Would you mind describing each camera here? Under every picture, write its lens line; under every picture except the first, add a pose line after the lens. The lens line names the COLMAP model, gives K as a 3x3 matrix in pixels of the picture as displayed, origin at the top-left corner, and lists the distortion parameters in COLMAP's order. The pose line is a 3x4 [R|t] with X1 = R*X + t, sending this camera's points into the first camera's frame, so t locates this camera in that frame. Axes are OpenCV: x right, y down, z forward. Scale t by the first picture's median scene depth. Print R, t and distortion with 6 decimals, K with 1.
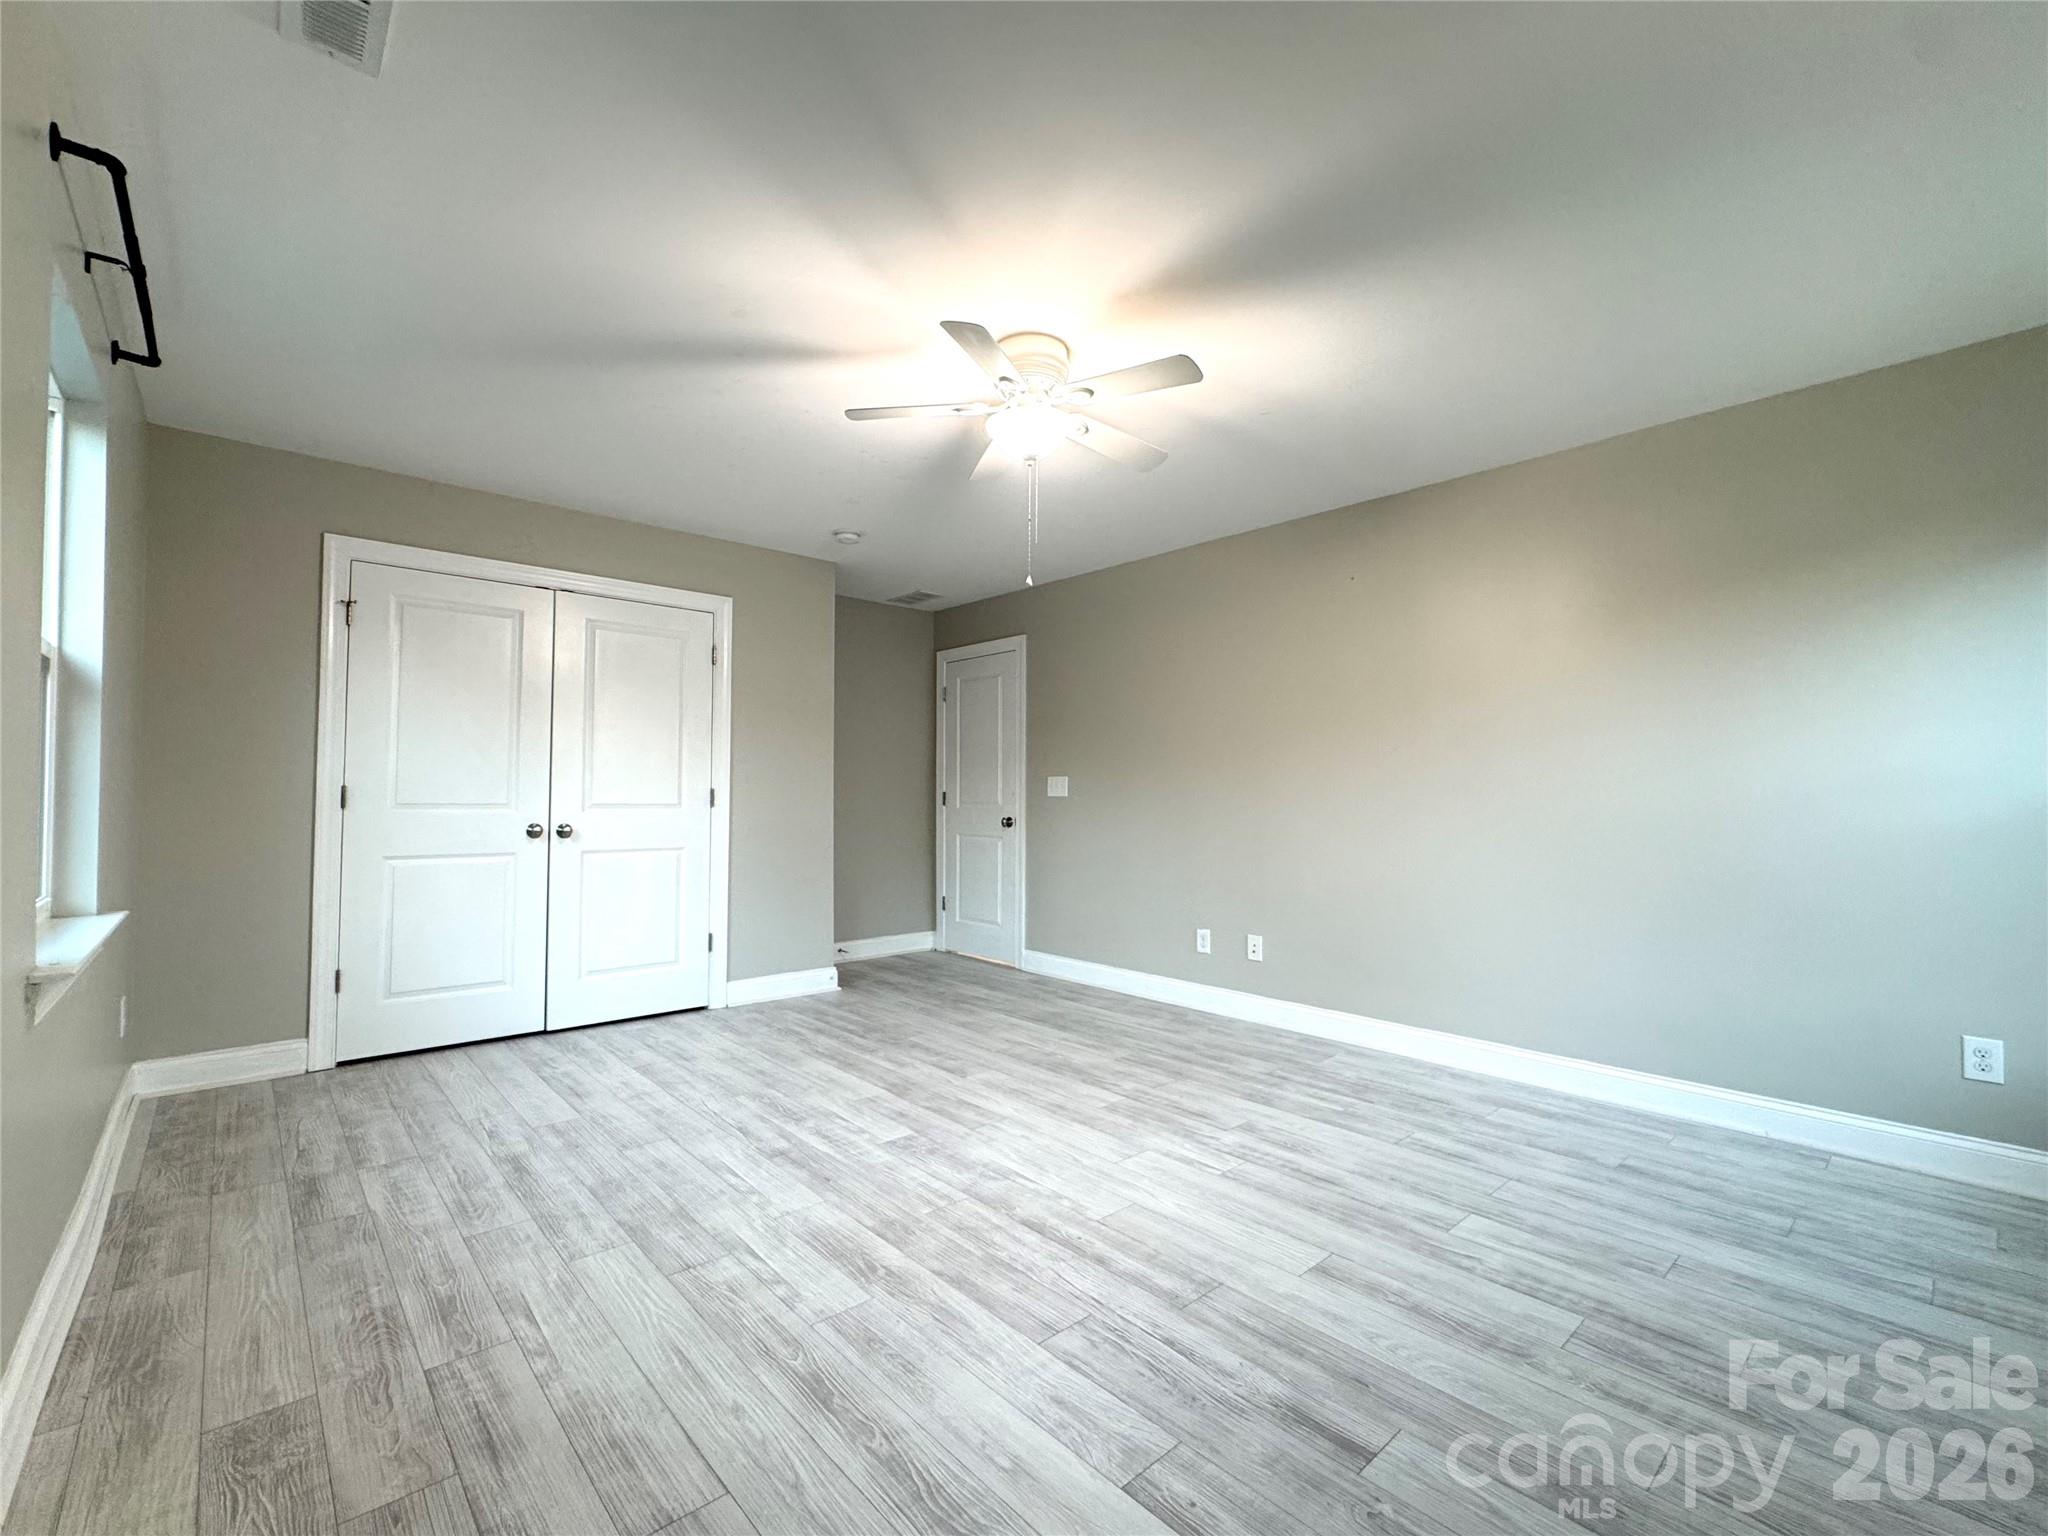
lens RADIAL K [[888.1, 0, 1023.3], [0, 888.1, 773.8], [0, 0, 1]] dist [-0.002183, -0.000567]
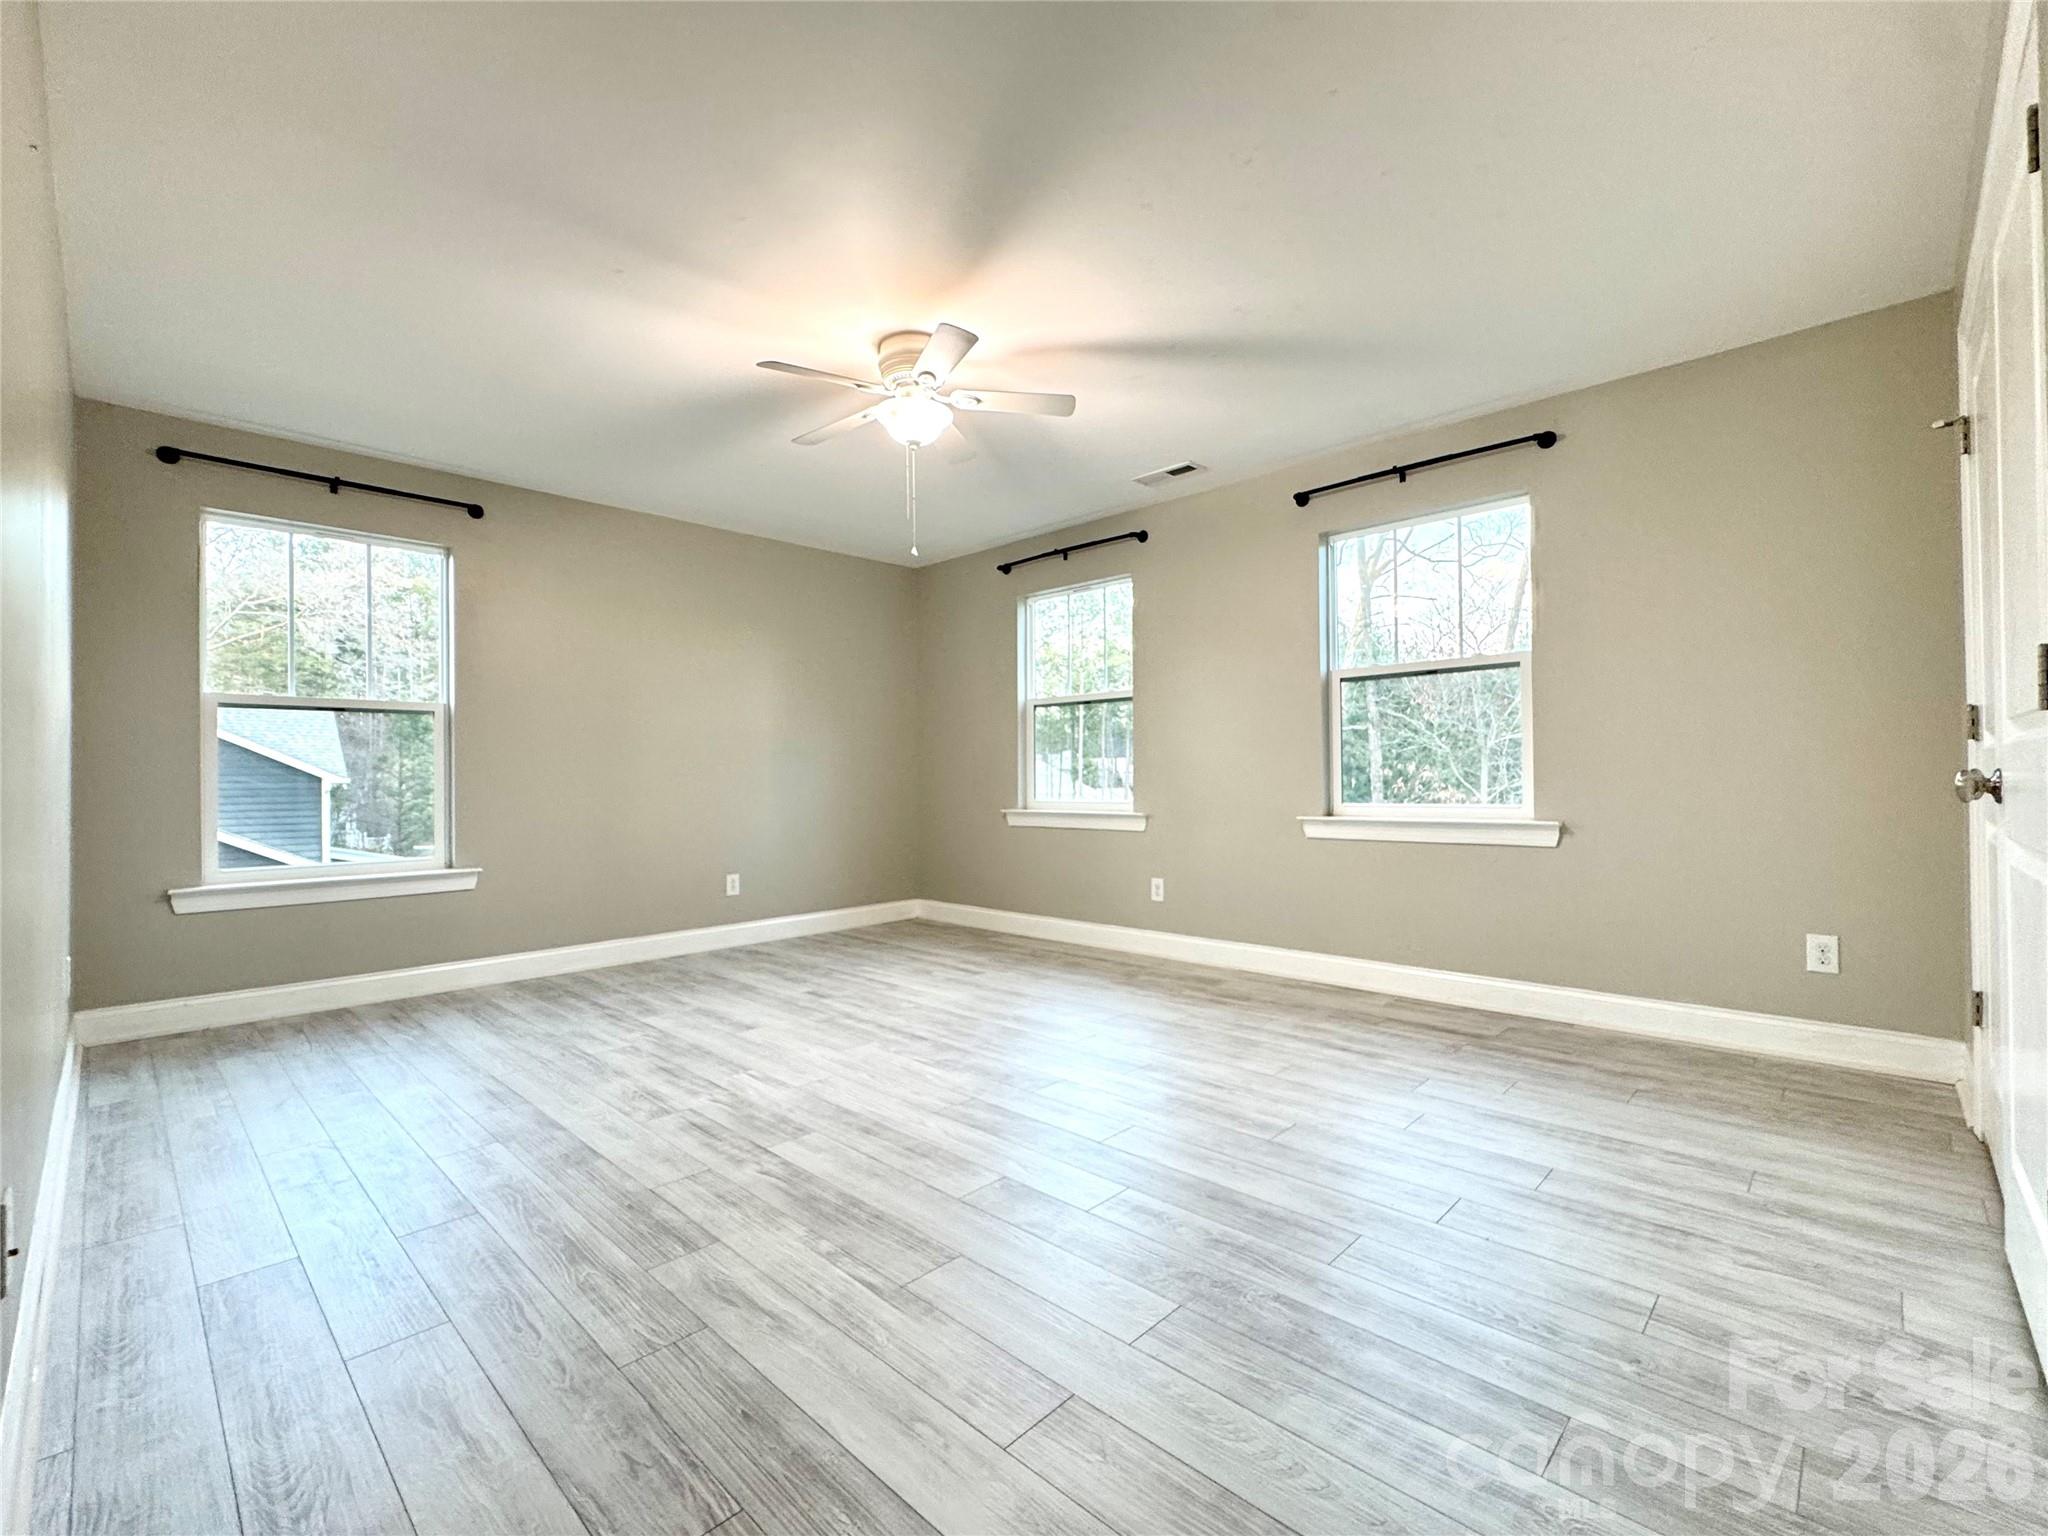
lens RADIAL K [[888.1, 0, 1037.3], [0, 888.1, 764.1], [0, 0, 1]] dist [-0.002183, -0.000567]
pose [[-0.996263, 0.005483, -0.086200, -0.049542], [0.009325, 0.998977, -0.044241, 0.104173], [0.085869, -0.044880, -0.995295, 2.097384]]
